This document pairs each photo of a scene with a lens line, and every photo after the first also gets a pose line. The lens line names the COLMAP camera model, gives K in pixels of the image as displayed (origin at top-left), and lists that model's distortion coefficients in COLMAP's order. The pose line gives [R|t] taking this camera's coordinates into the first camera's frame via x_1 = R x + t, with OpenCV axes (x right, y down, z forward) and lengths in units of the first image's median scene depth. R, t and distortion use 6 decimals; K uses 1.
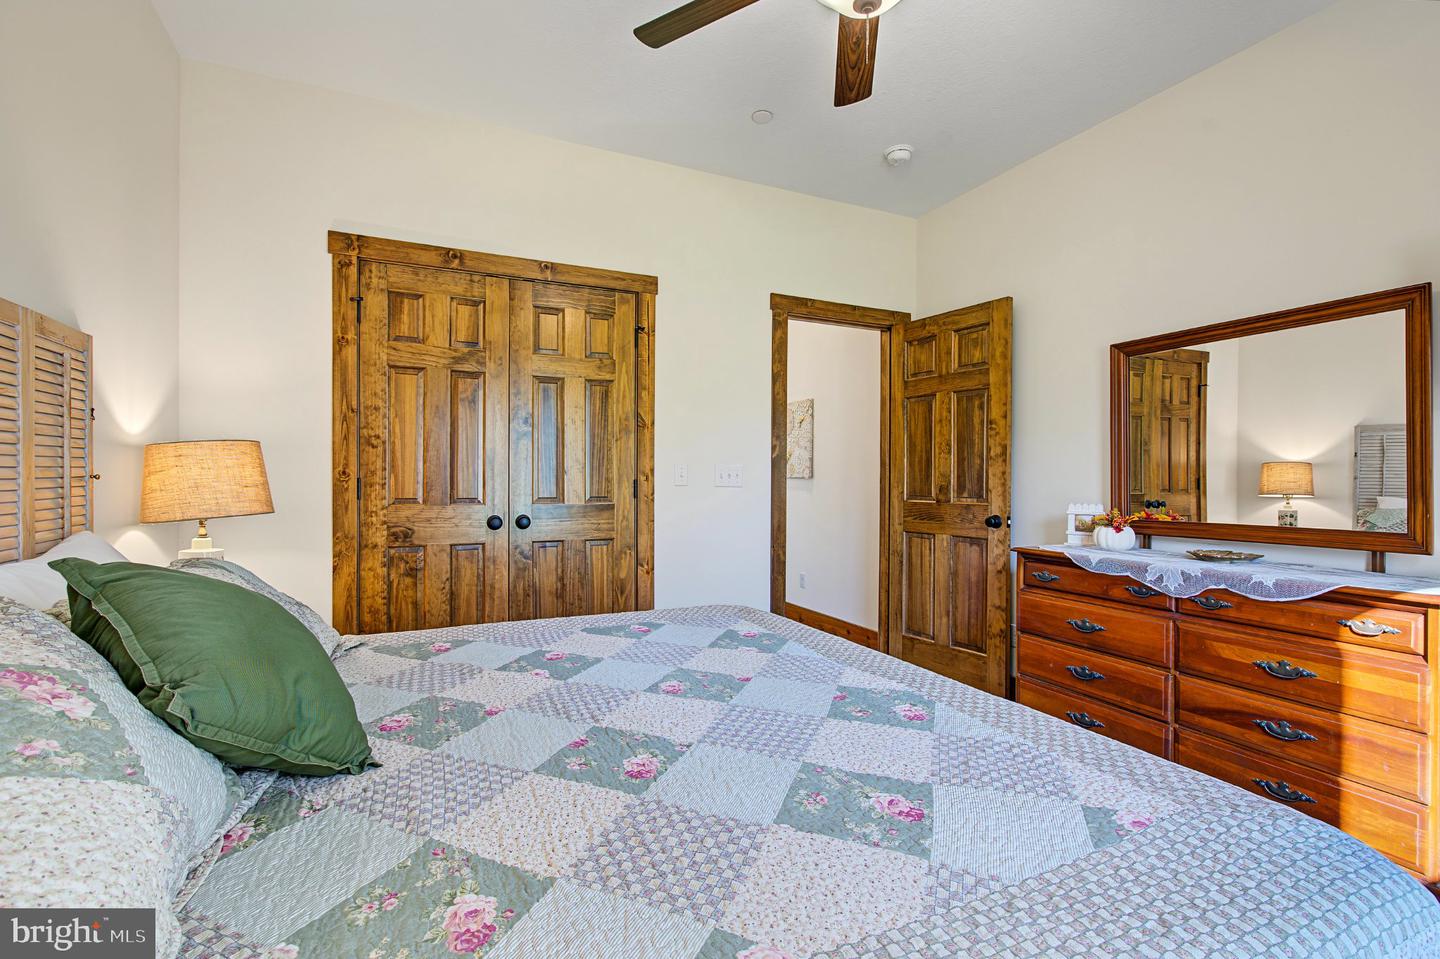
lens RADIAL K [[658.0, 0, 713.5], [0, 658.0, 479.1], [0, 0, 1]] dist [0.004294, 0.000324]
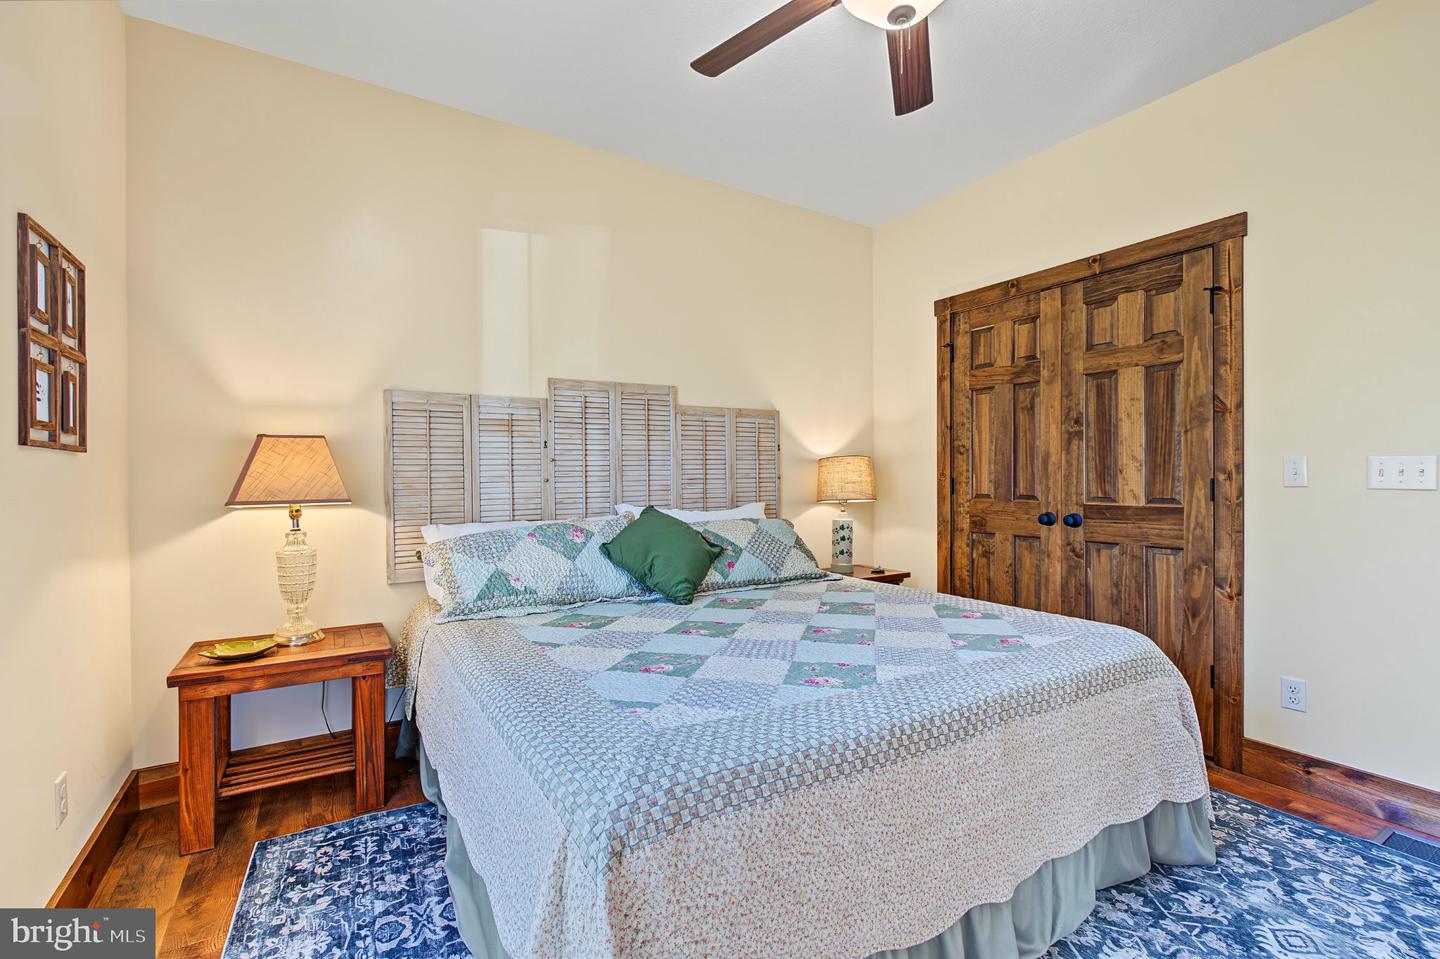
lens RADIAL K [[658.0, 0, 698.9], [0, 658.0, 489.1], [0, 0, 1]] dist [0.004294, 0.000324]
pose [[0.096067, 0.012173, -0.995300, 0.654172], [-0.001932, 0.999926, 0.012043, 0.005349], [0.995373, 0.000766, 0.096083, 0.316966]]
